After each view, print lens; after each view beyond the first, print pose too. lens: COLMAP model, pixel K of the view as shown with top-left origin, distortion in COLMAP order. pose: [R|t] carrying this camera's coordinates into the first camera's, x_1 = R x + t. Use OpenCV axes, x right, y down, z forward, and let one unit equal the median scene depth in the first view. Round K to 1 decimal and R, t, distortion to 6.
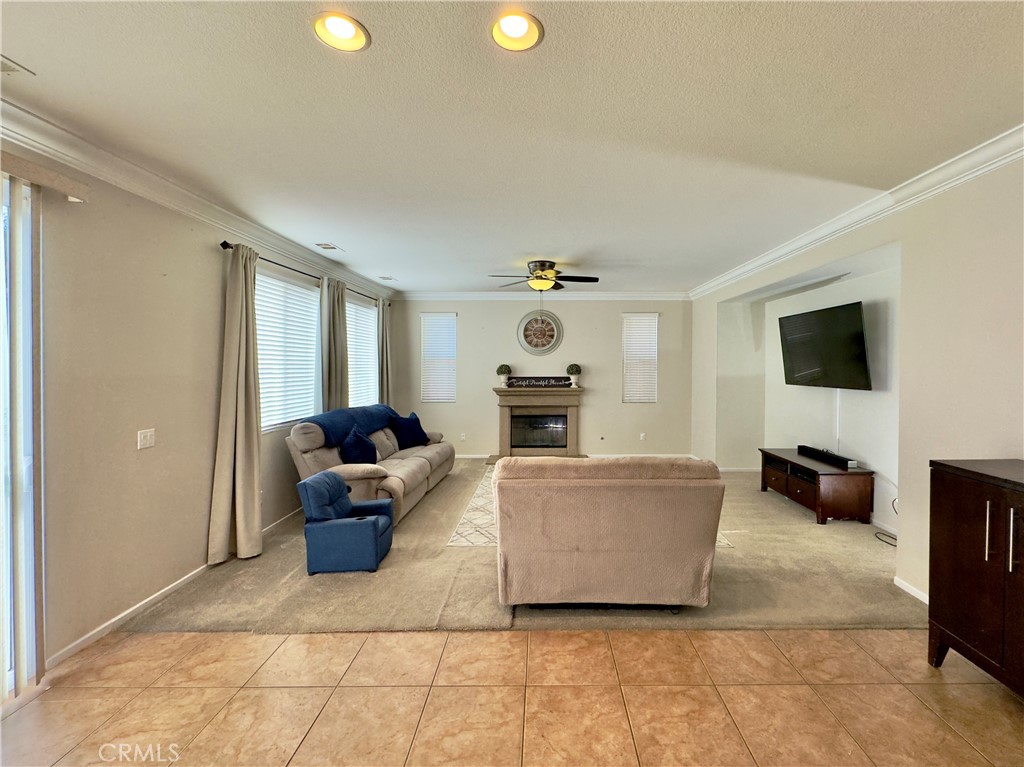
lens RADIAL K [[457.9, 0, 537.2], [0, 457.9, 366.7], [0, 0, 1]] dist [0.000151, -0.000024]
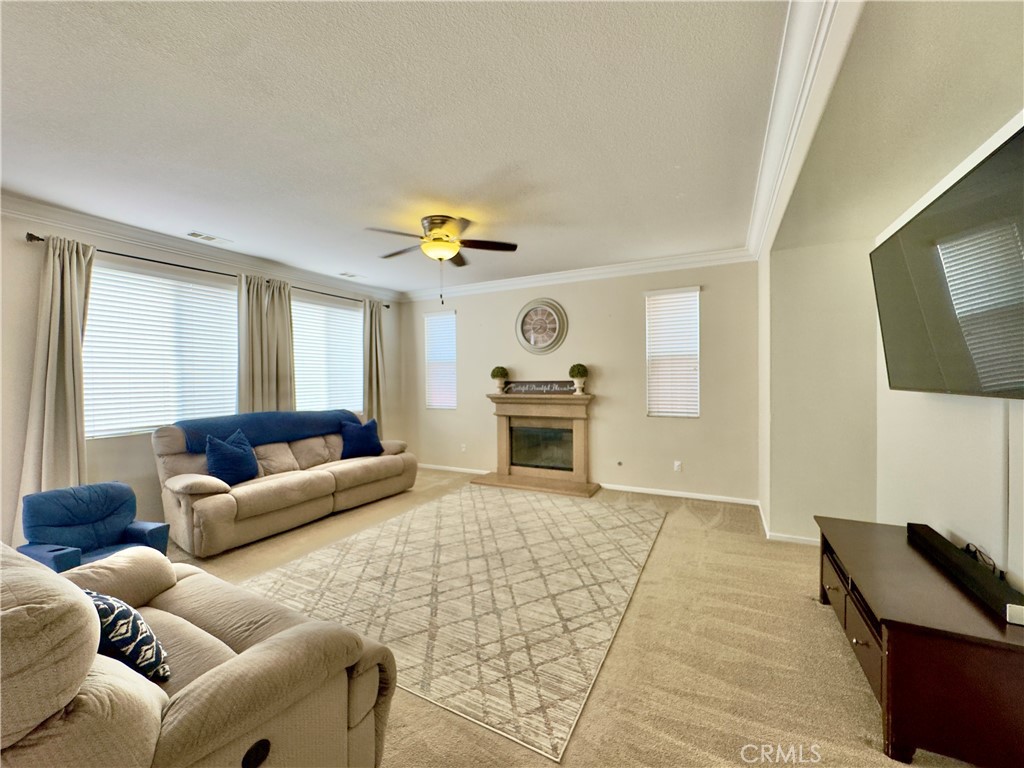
lens RADIAL K [[411.0, 0, 510.3], [0, 411.0, 385.9], [0, 0, 1]] dist [-0.011355, -0.000083]
pose [[0.893690, 0.002152, -0.448680, 0.284577], [0.006073, 0.999839, 0.016893, 0.018302], [0.448644, -0.017822, 0.893533, 0.330247]]
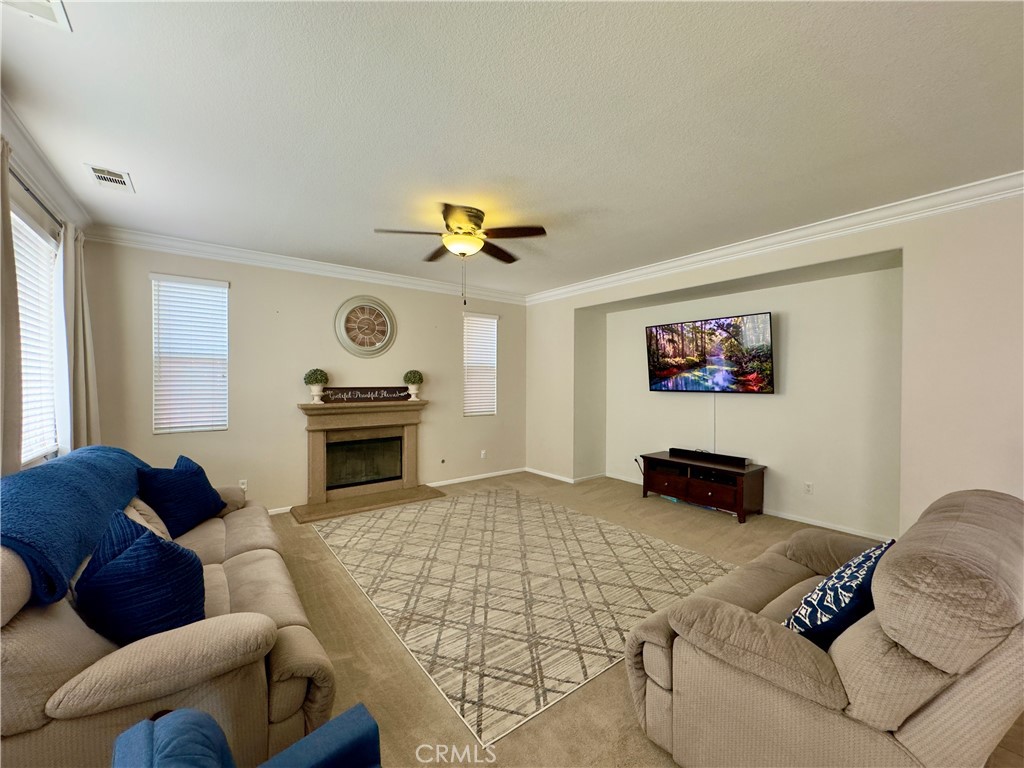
lens RADIAL K [[411.0, 0, 510.3], [0, 411.0, 385.9], [0, 0, 1]] dist [-0.011355, -0.000083]
pose [[0.784845, -0.004073, 0.619678, -0.221561], [-0.000877, 0.999970, 0.007683, 0.015060], [-0.619691, -0.006573, 0.784818, 0.349576]]
